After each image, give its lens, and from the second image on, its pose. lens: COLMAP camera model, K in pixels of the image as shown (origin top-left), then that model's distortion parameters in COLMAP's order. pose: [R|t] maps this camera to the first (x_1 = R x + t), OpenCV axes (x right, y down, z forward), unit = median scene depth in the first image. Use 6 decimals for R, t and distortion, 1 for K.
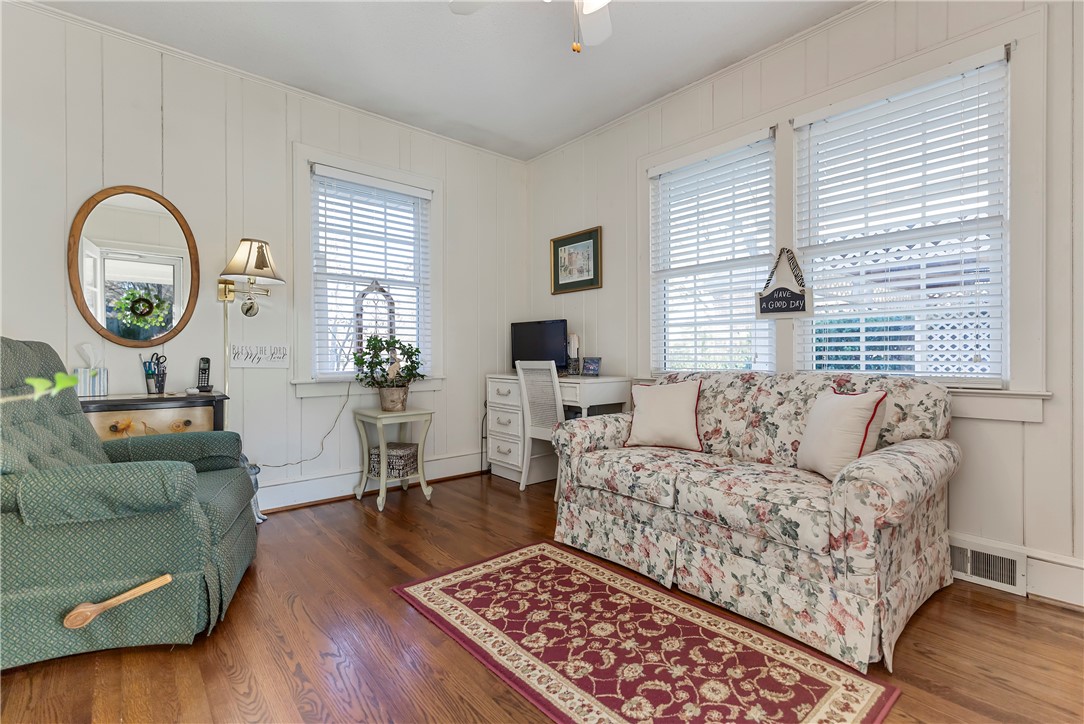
lens RADIAL K [[490.0, 0, 546.4], [0, 490.0, 356.8], [0, 0, 1]] dist [0.003192, 0.000357]
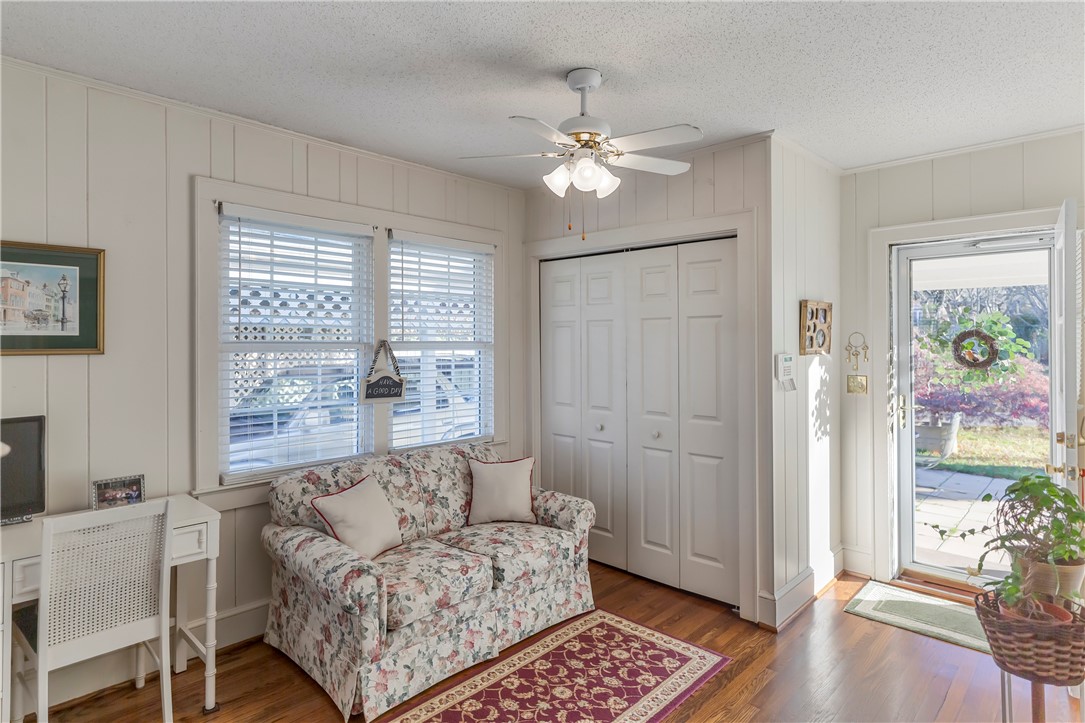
lens RADIAL K [[591.9, 0, 540.4], [0, 591.9, 339.2], [0, 0, 1]] dist [0.002035, 0.000180]
pose [[-0.082542, 0.007092, 0.996562, -1.224266], [0.004537, 0.999967, -0.006740, -0.292869], [-0.996577, 0.003965, -0.082572, 1.038521]]
